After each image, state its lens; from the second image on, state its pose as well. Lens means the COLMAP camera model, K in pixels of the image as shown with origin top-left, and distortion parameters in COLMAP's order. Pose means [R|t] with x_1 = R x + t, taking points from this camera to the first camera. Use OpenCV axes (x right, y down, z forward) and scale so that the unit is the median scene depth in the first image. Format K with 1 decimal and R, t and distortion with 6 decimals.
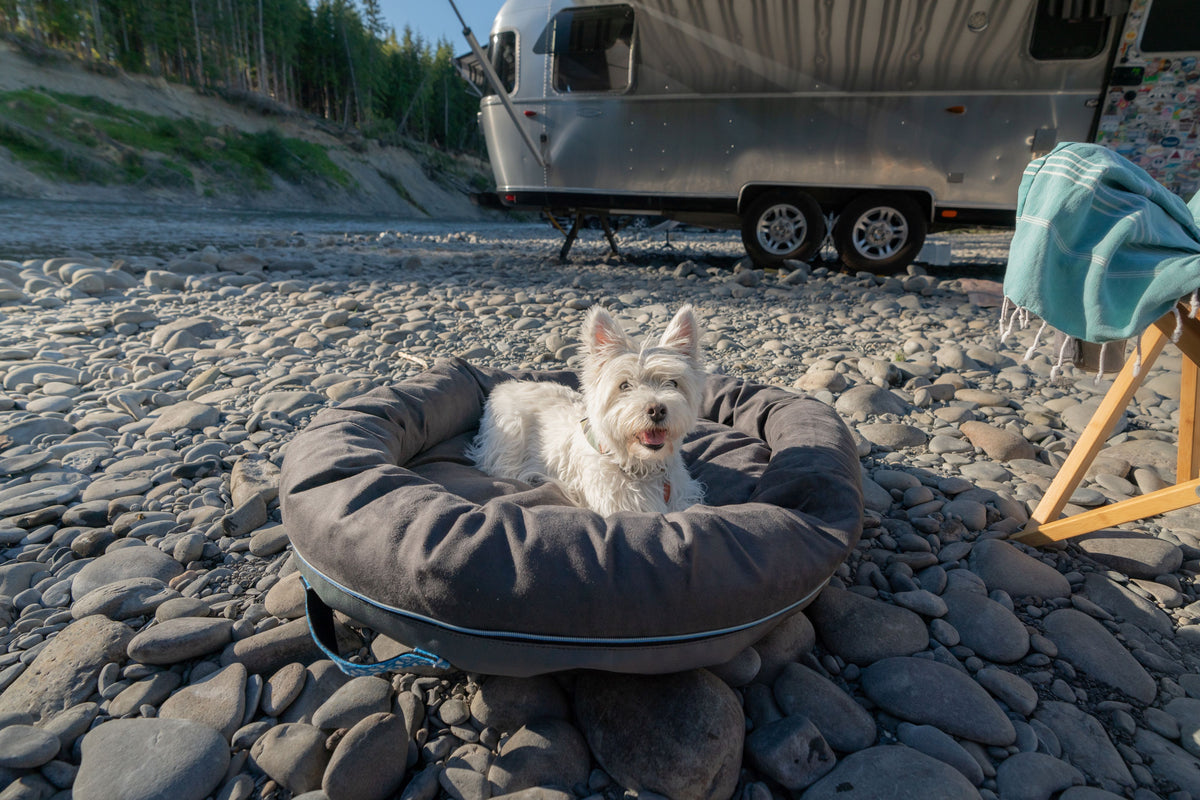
lens RADIAL K [[587.9, 0, 629.7], [0, 587.9, 399.5], [0, 0, 1]] dist [-0.001279, 0.001052]
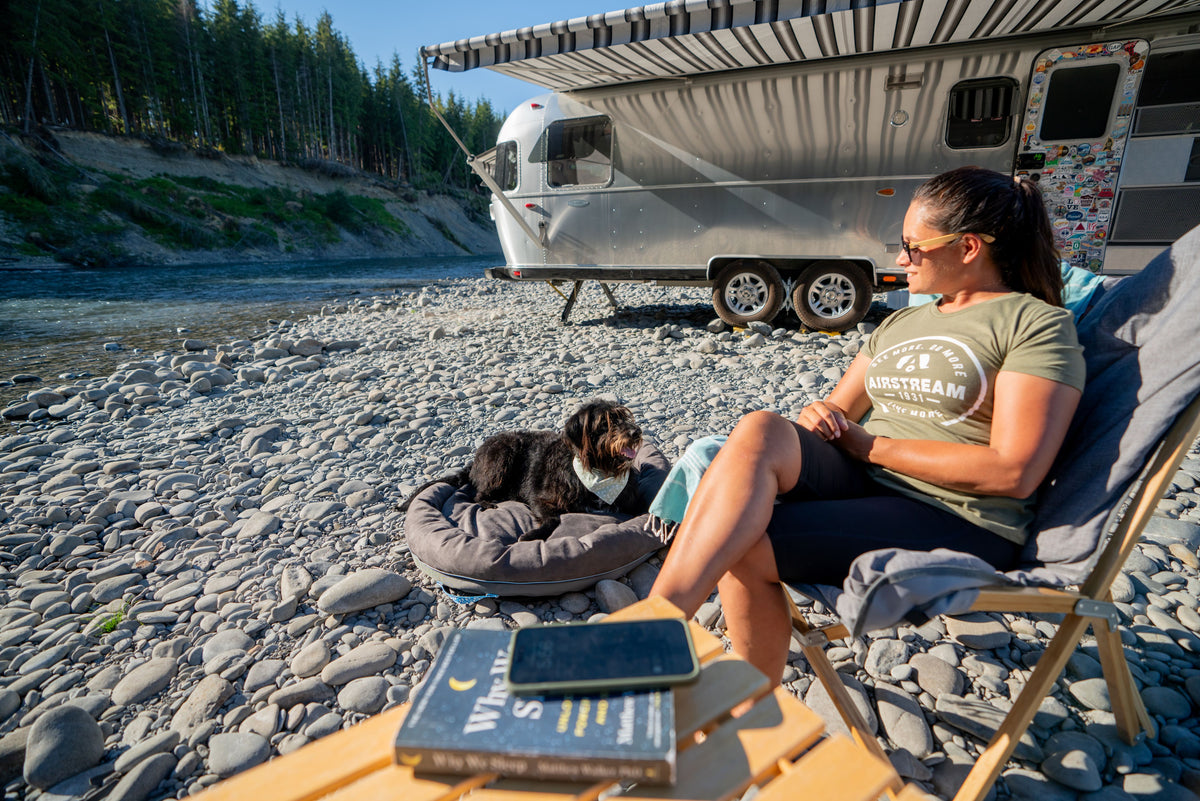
lens RADIAL K [[556.6, 0, 600.0], [0, 556.6, 400.5], [0, 0, 1]] dist [-0.066039, 0.027492]
pose [[0.993852, -0.031686, -0.106084, 0.096985], [0.029014, 0.999224, -0.026641, -0.073370], [0.106846, 0.023399, 0.994000, -0.109589]]
